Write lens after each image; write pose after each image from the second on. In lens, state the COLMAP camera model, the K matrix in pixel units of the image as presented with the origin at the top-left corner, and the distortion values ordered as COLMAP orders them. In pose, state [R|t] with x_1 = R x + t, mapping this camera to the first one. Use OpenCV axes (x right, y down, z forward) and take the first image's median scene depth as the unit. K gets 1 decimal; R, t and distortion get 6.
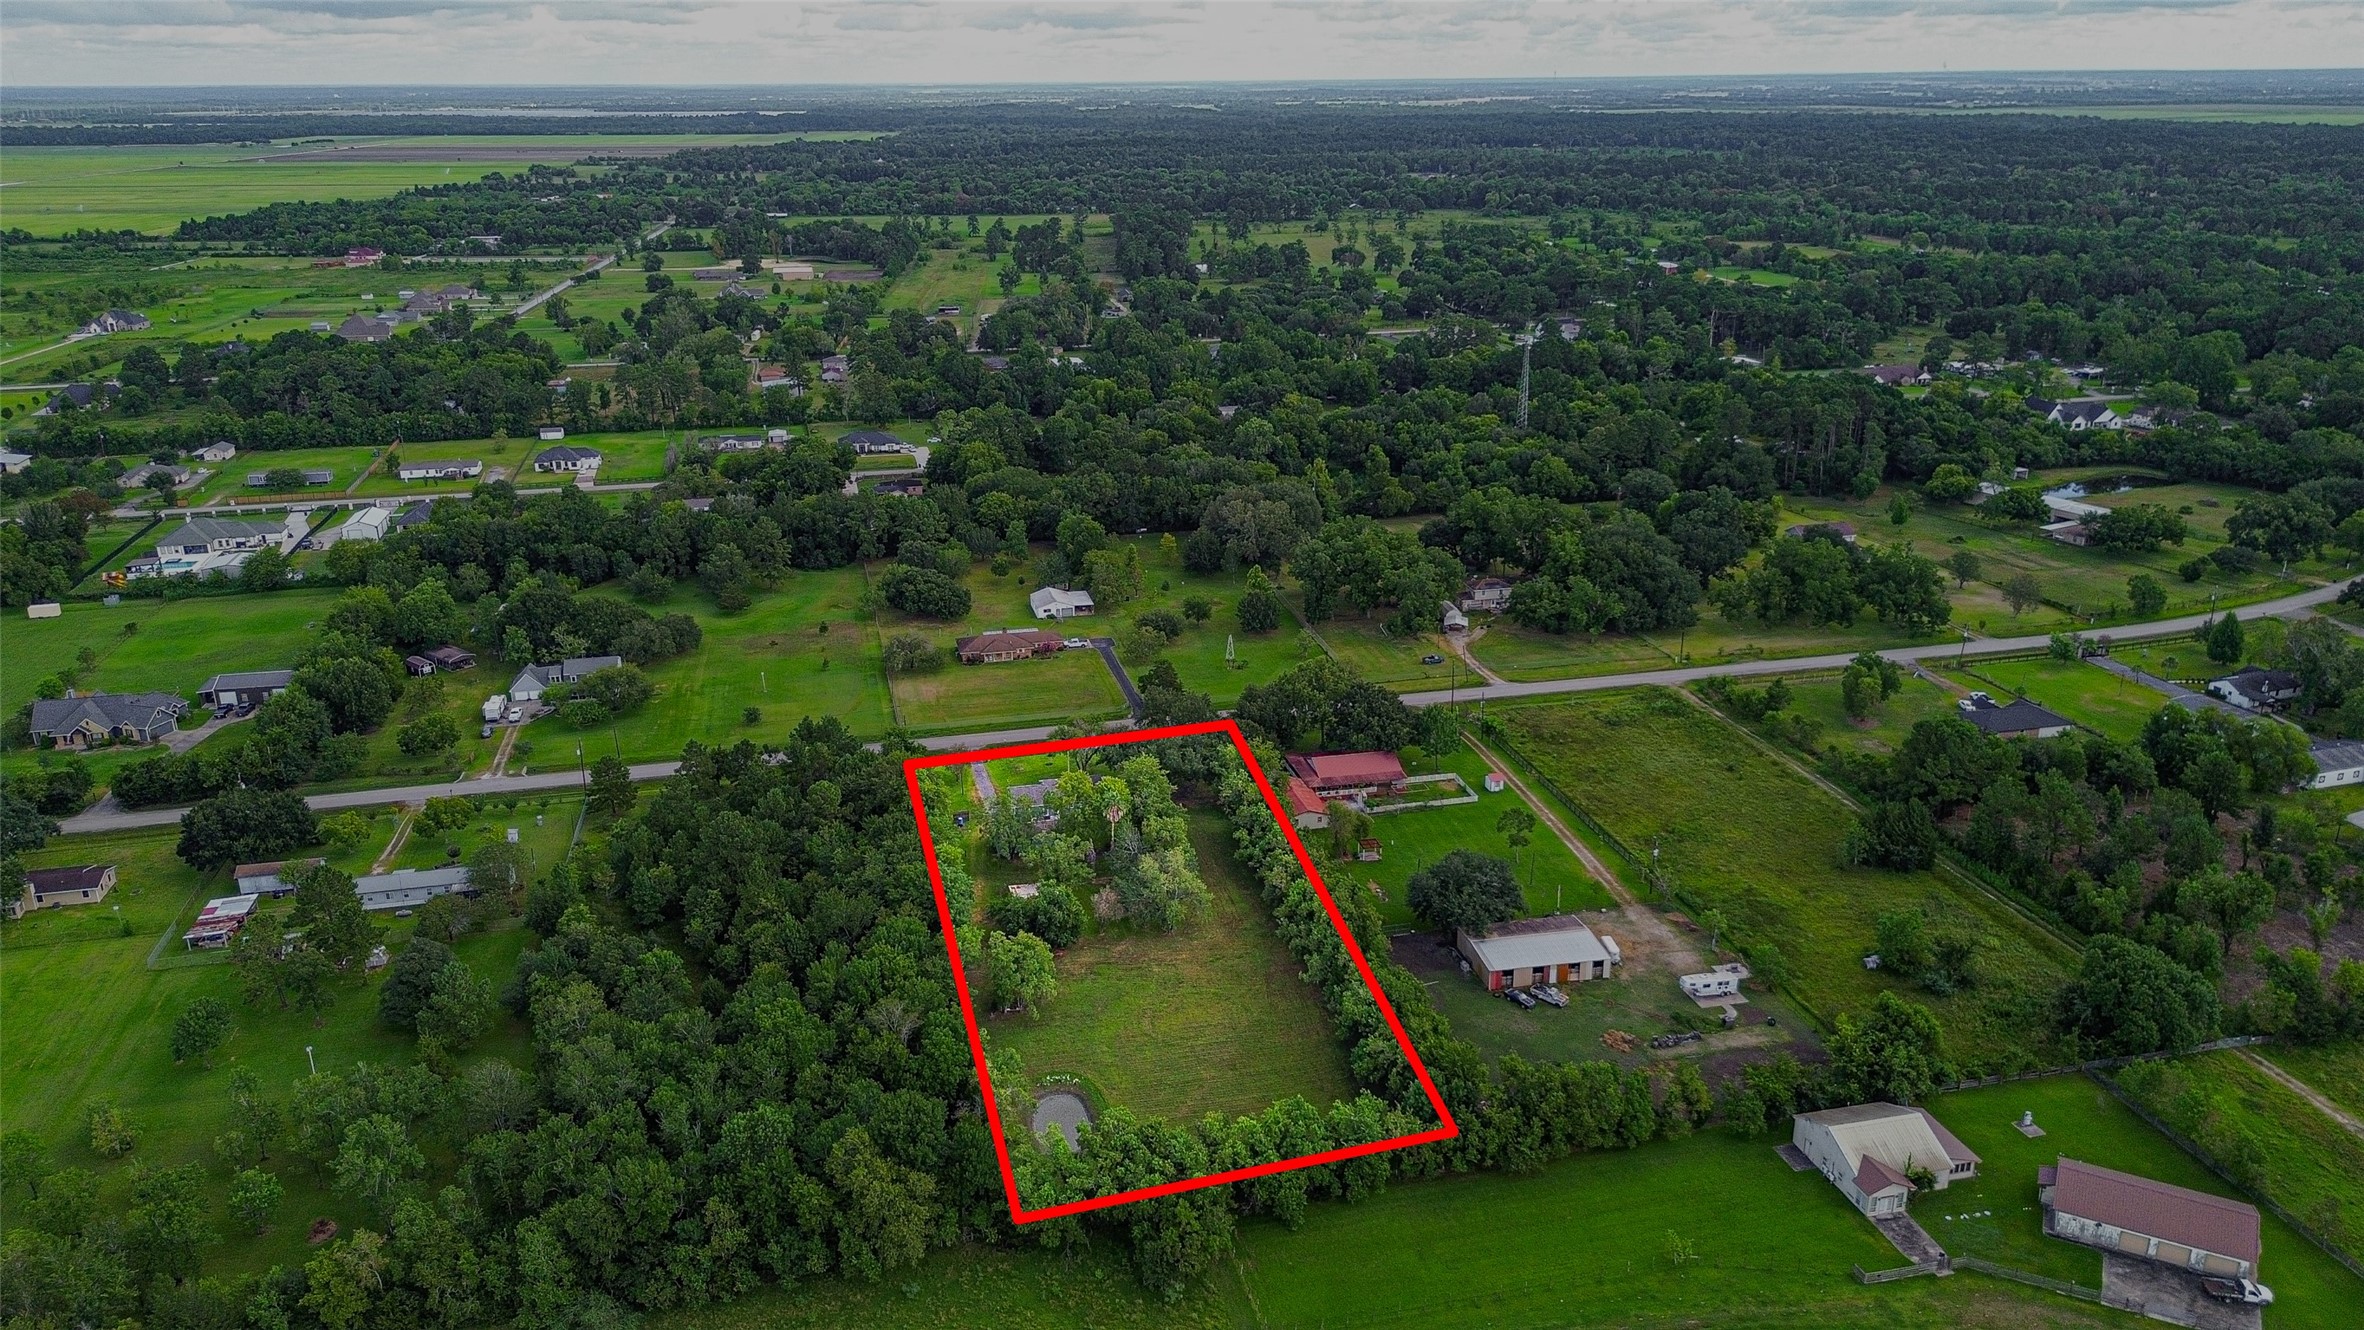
lens RADIAL K [[1671.1, 0, 1176.5], [0, 1671.1, 657.4], [0, 0, 1]] dist [0.065824, -0.058611]
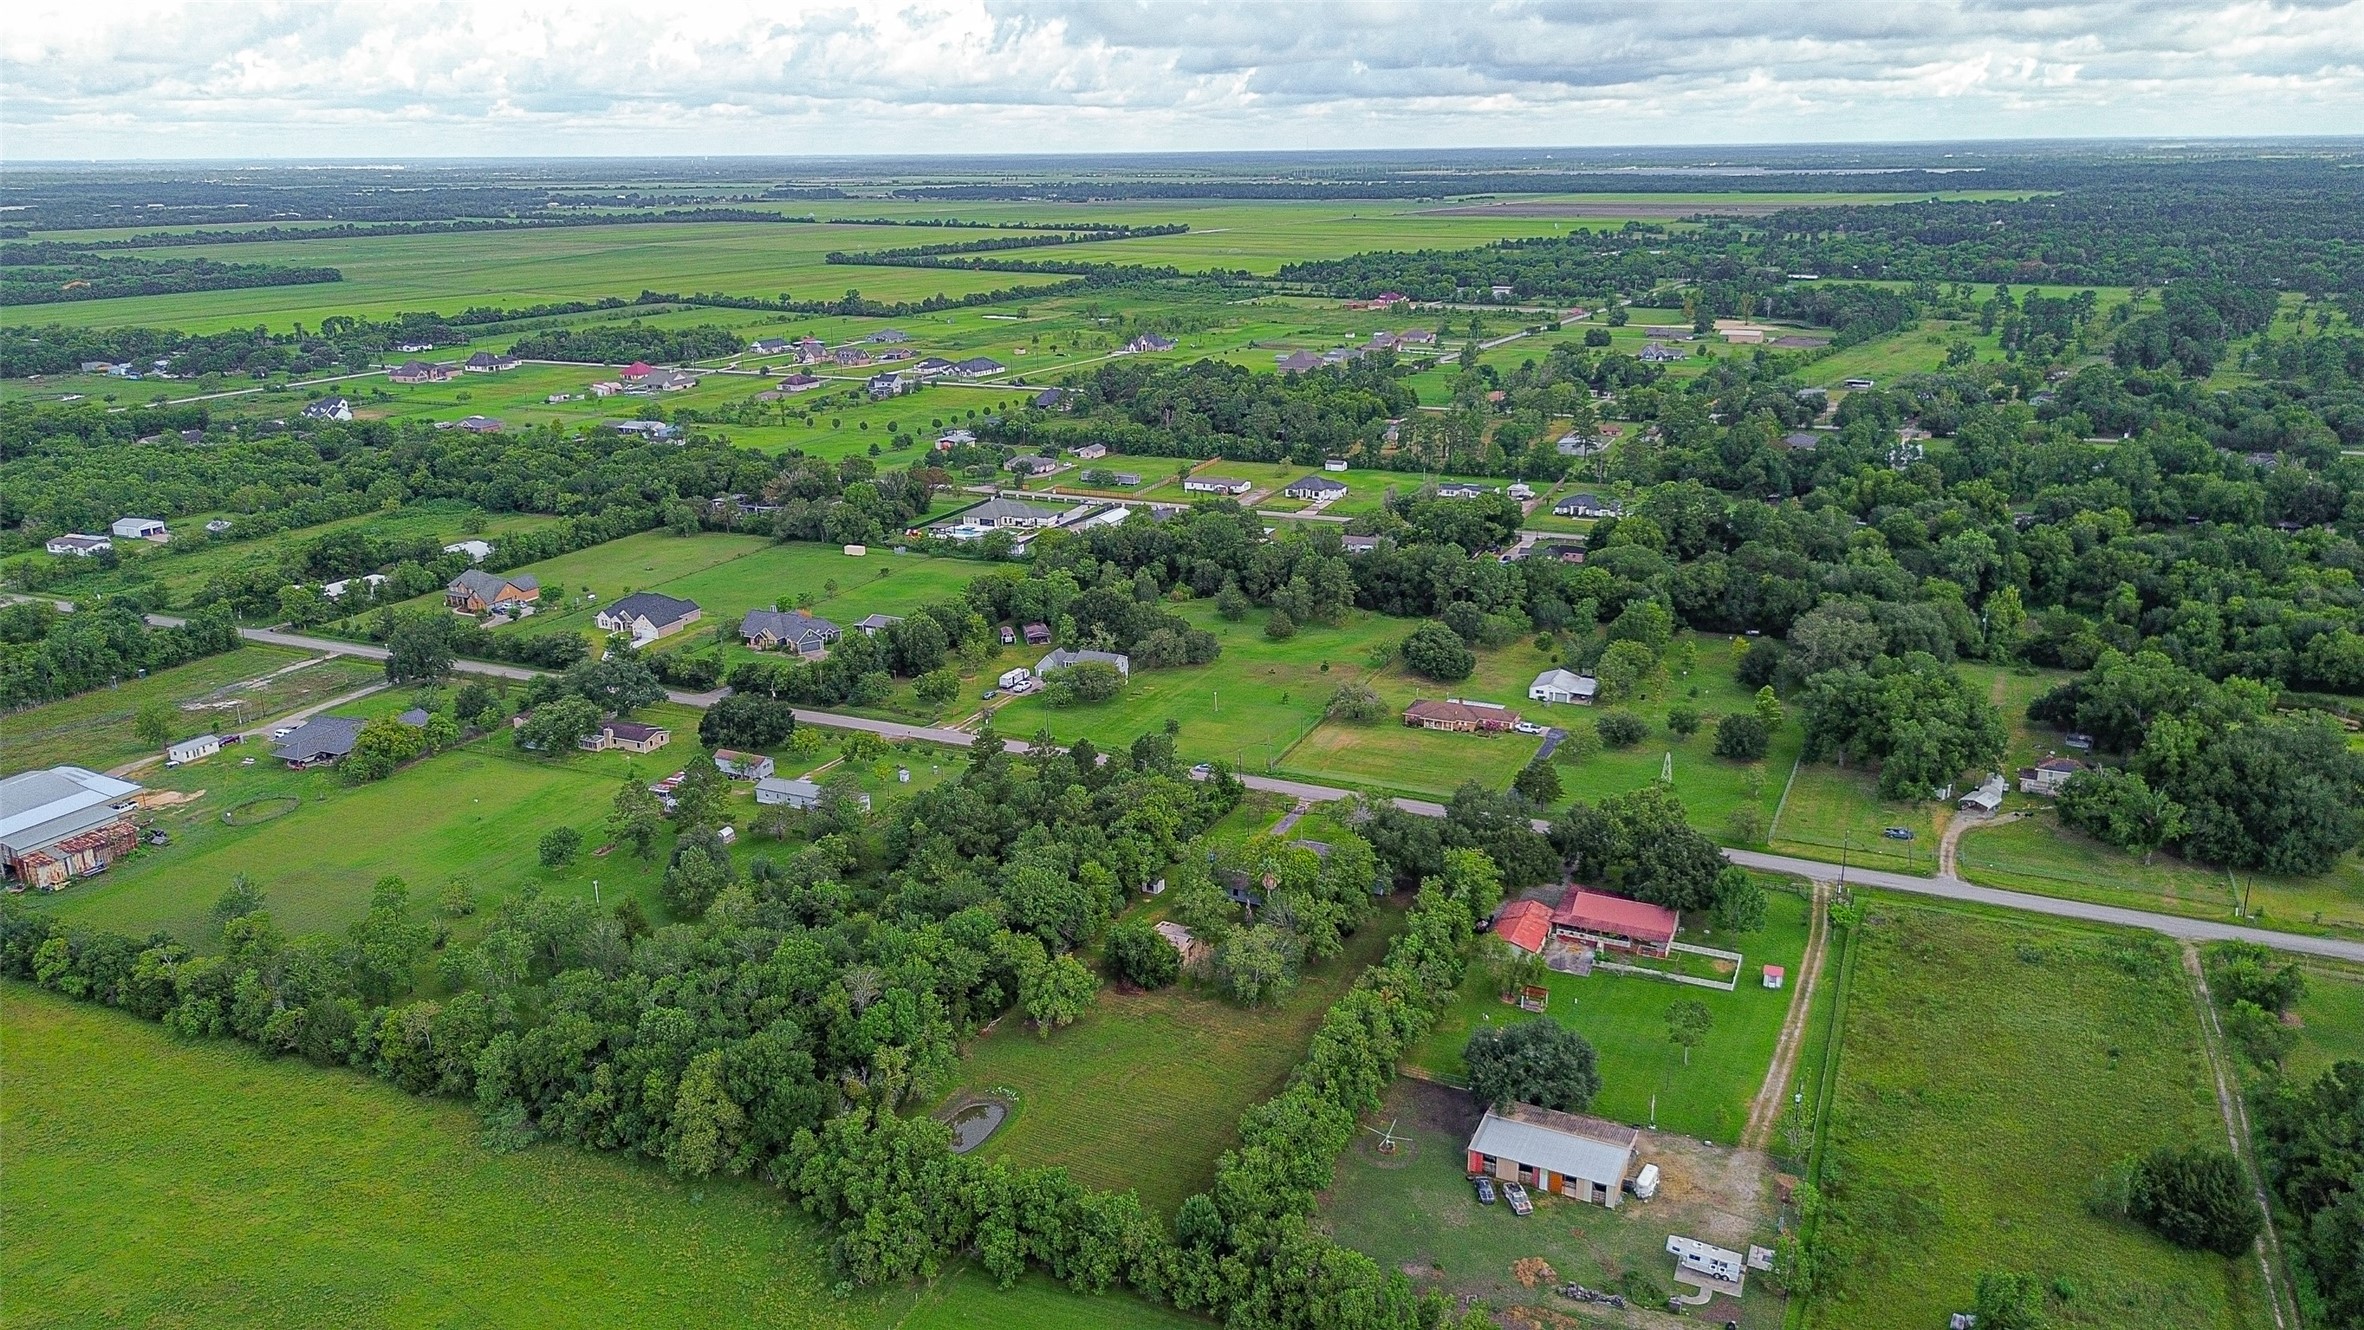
lens RADIAL K [[1671.1, 0, 1186.7], [0, 1671.1, 665.1], [0, 0, 1]] dist [0.065824, -0.058611]
pose [[0.794339, 0.180049, -0.580179, 0.423325], [-0.195598, 0.980011, 0.036332, -0.051914], [0.575123, 0.084622, 0.813678, 0.135408]]
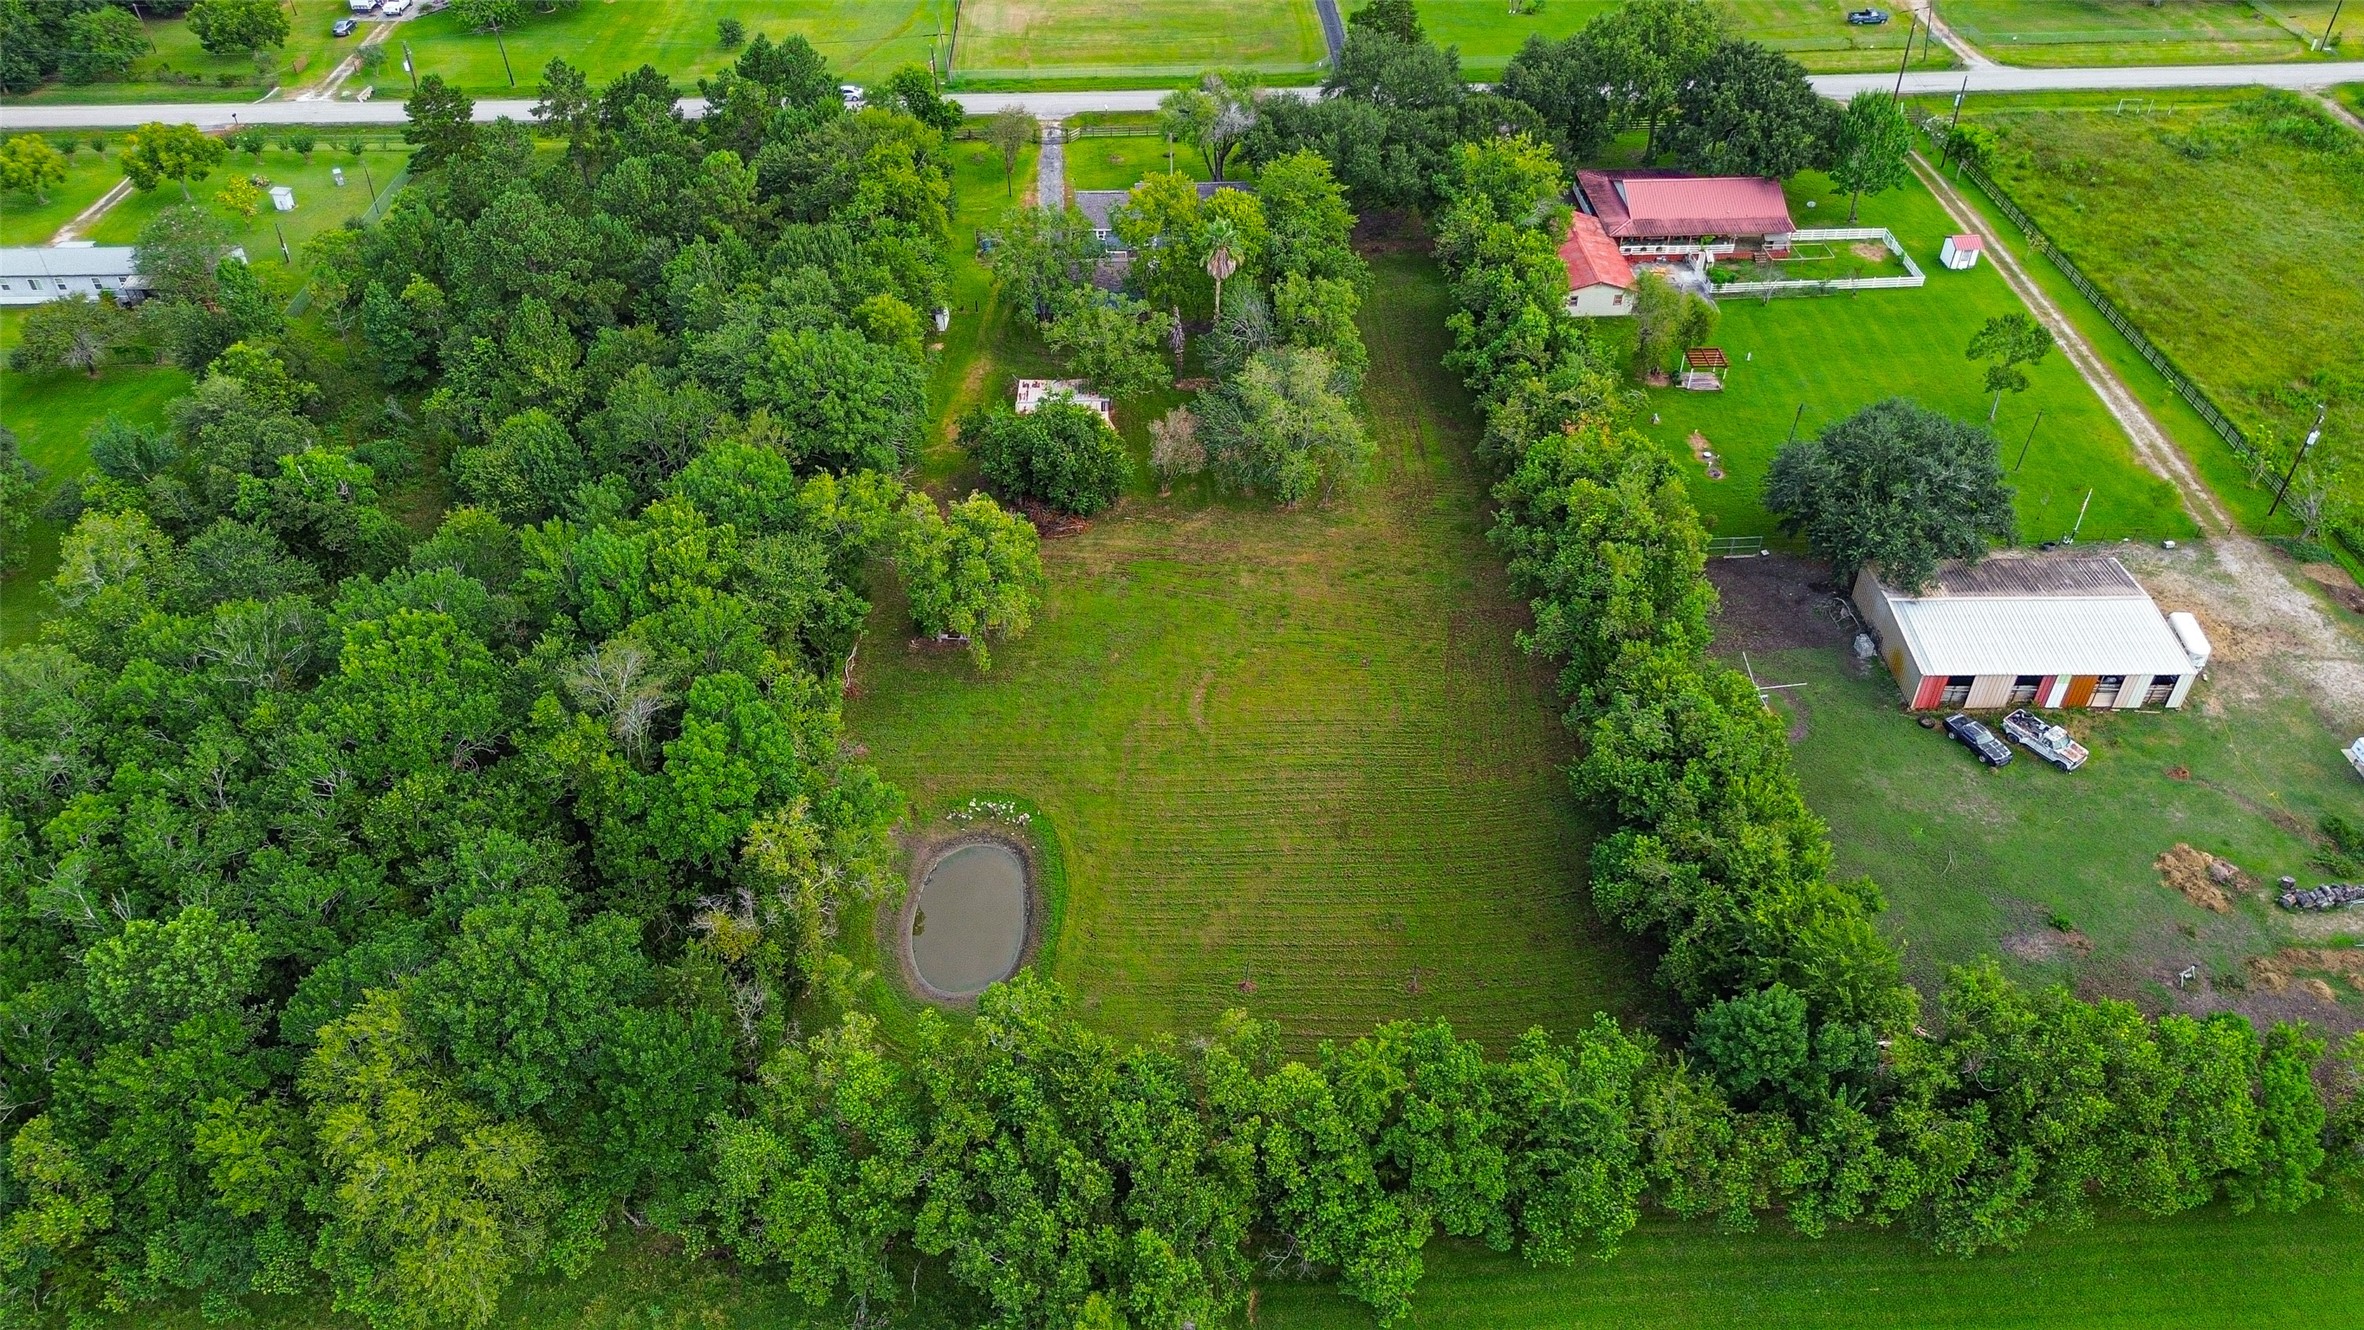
lens RADIAL K [[1671.1, 0, 1182.9], [0, 1671.1, 665.6], [0, 0, 1]] dist [0.065824, -0.058611]
pose [[0.982050, 0.123710, -0.142383, 0.037738], [-0.065836, 0.932214, 0.355869, 0.021225], [0.176756, -0.340107, 0.923626, 0.408754]]
